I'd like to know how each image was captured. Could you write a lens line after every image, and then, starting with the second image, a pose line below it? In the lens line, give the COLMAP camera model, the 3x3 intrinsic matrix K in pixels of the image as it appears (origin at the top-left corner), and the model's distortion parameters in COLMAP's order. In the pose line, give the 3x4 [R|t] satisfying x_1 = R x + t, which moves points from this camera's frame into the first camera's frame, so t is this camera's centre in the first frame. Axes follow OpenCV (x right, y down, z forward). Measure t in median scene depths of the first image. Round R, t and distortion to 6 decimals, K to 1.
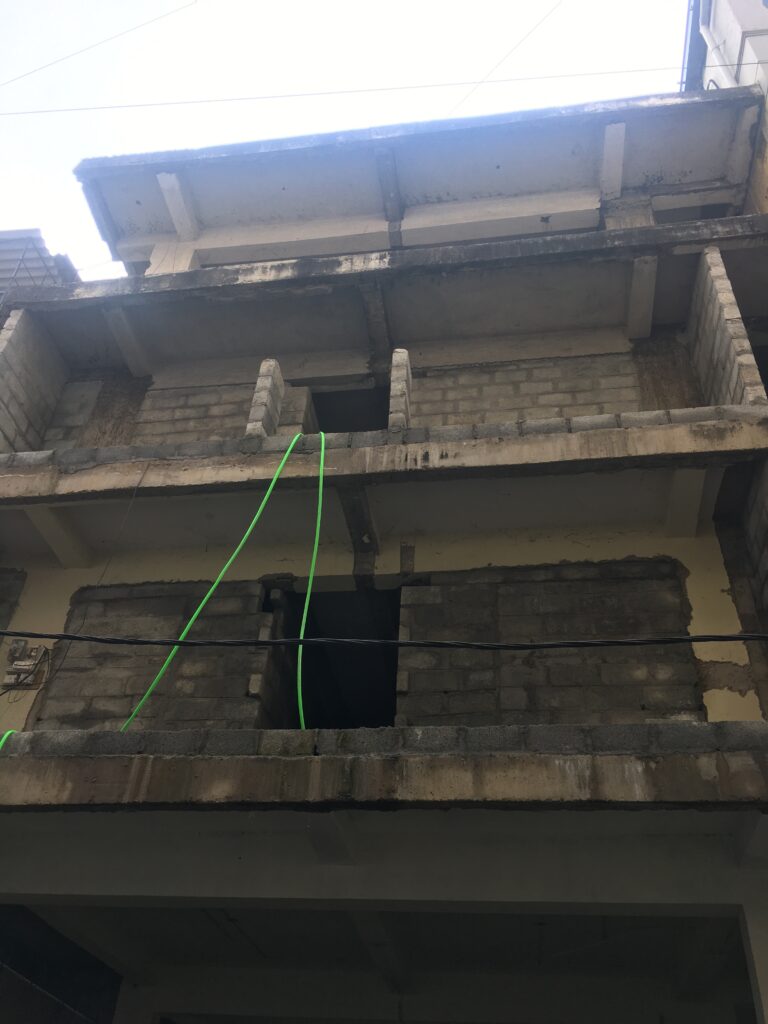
lens RADIAL K [[871.2, 0, 384.0], [0, 871.2, 512.0], [0, 0, 1]] dist [0.076581, -0.106757]
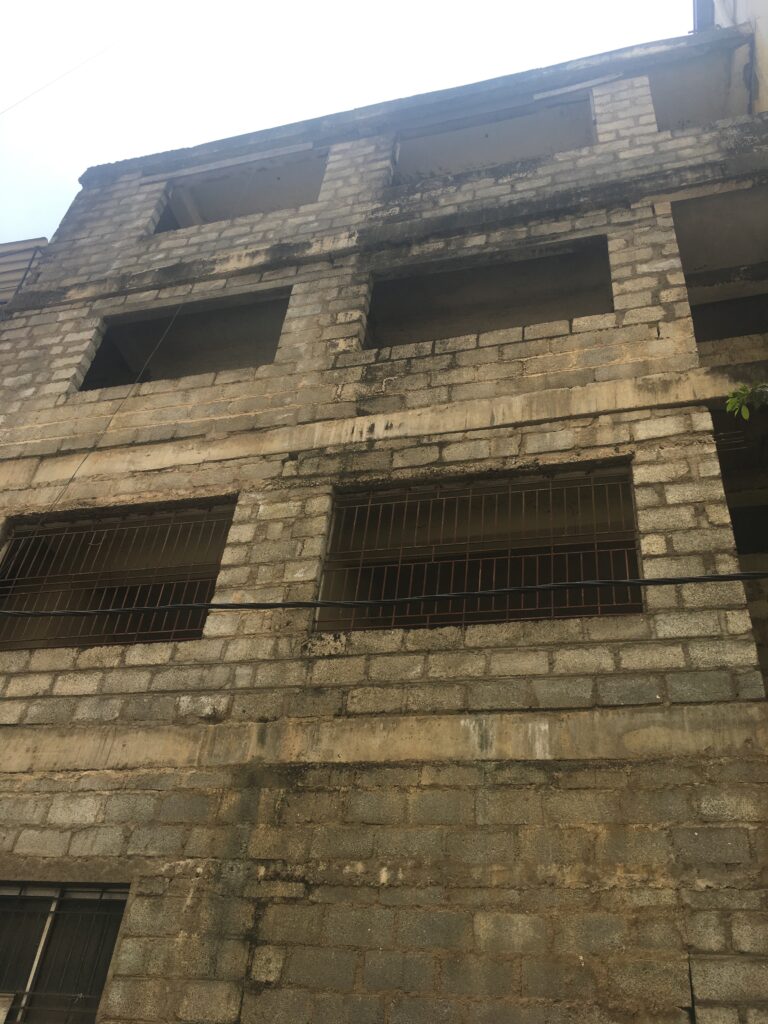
lens RADIAL K [[871.2, 0, 384.0], [0, 871.2, 512.0], [0, 0, 1]] dist [0.076581, -0.106757]
pose [[0.991626, -0.046219, -0.120591, 0.149810], [0.047075, 0.998882, 0.004260, 0.024020], [0.120260, -0.009901, 0.992693, 0.005279]]
